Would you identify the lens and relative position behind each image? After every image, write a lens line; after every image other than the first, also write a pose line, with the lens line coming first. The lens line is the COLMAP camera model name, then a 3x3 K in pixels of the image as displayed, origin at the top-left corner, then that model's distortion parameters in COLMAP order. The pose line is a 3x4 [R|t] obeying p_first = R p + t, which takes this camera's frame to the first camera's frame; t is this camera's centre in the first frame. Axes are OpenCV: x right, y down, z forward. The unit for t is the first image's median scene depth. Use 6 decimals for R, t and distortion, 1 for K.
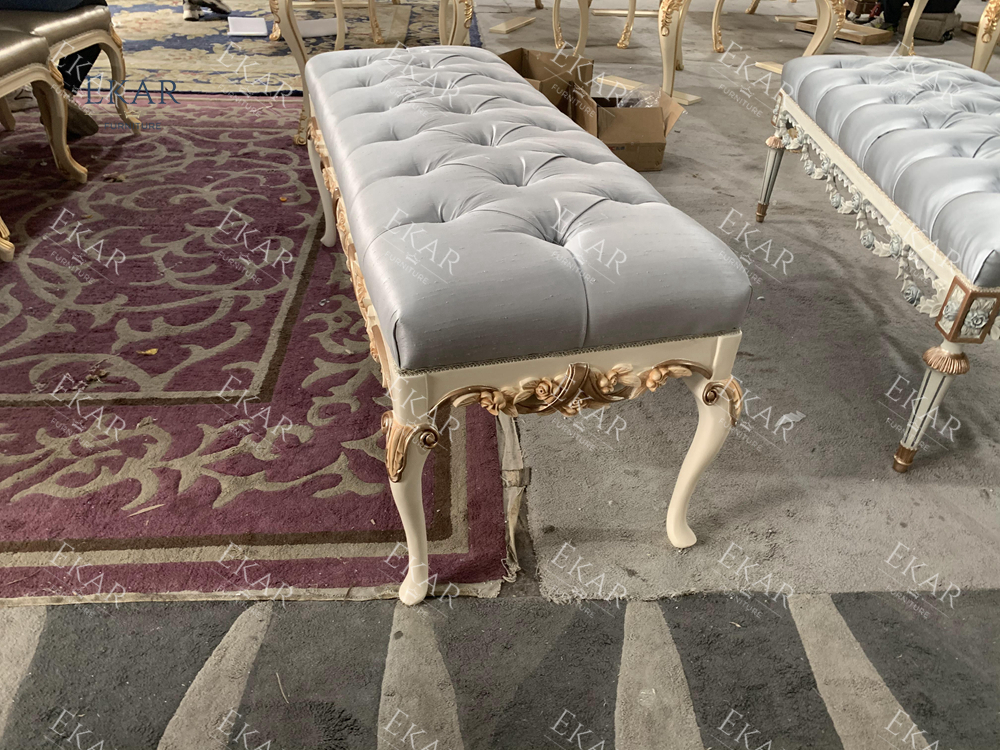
lens RADIAL K [[745.6, 0, 500.0], [0, 745.6, 375.0], [0, 0, 1]] dist [0.000303, -0.002084]
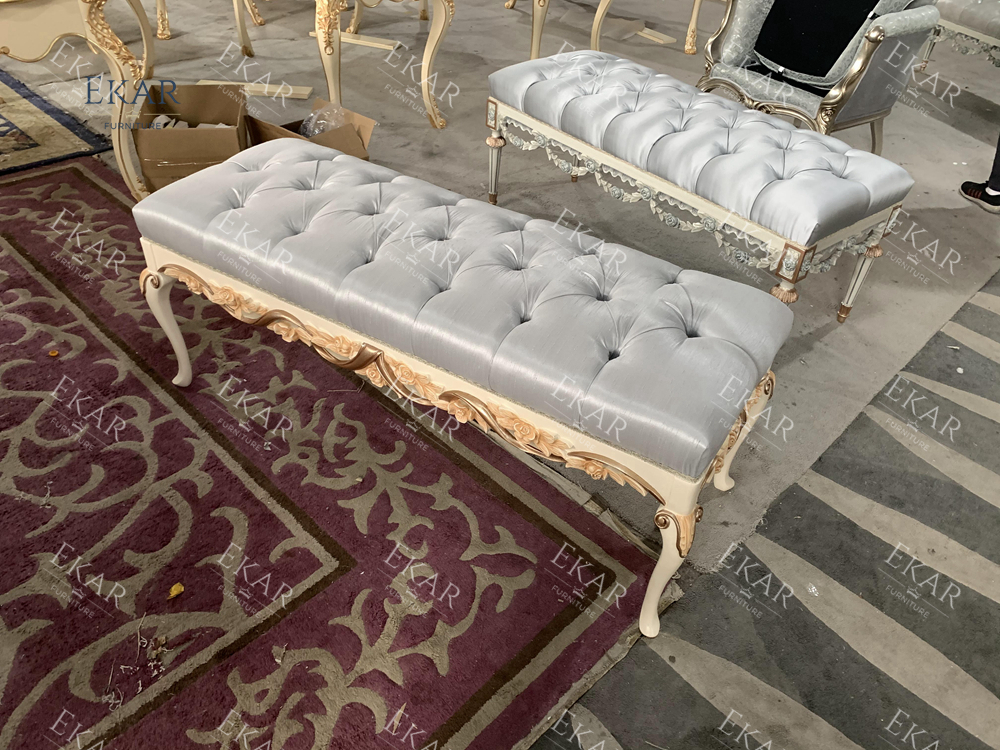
lens RADIAL K [[763.3, 0, 500.0], [0, 763.3, 375.0], [0, 0, 1]] dist [0.011966, -0.003752]
pose [[0.745673, -0.408666, 0.526273, -0.607664], [0.360017, 0.911721, 0.197870, -0.328851], [-0.560677, 0.041921, 0.826973, 0.047473]]
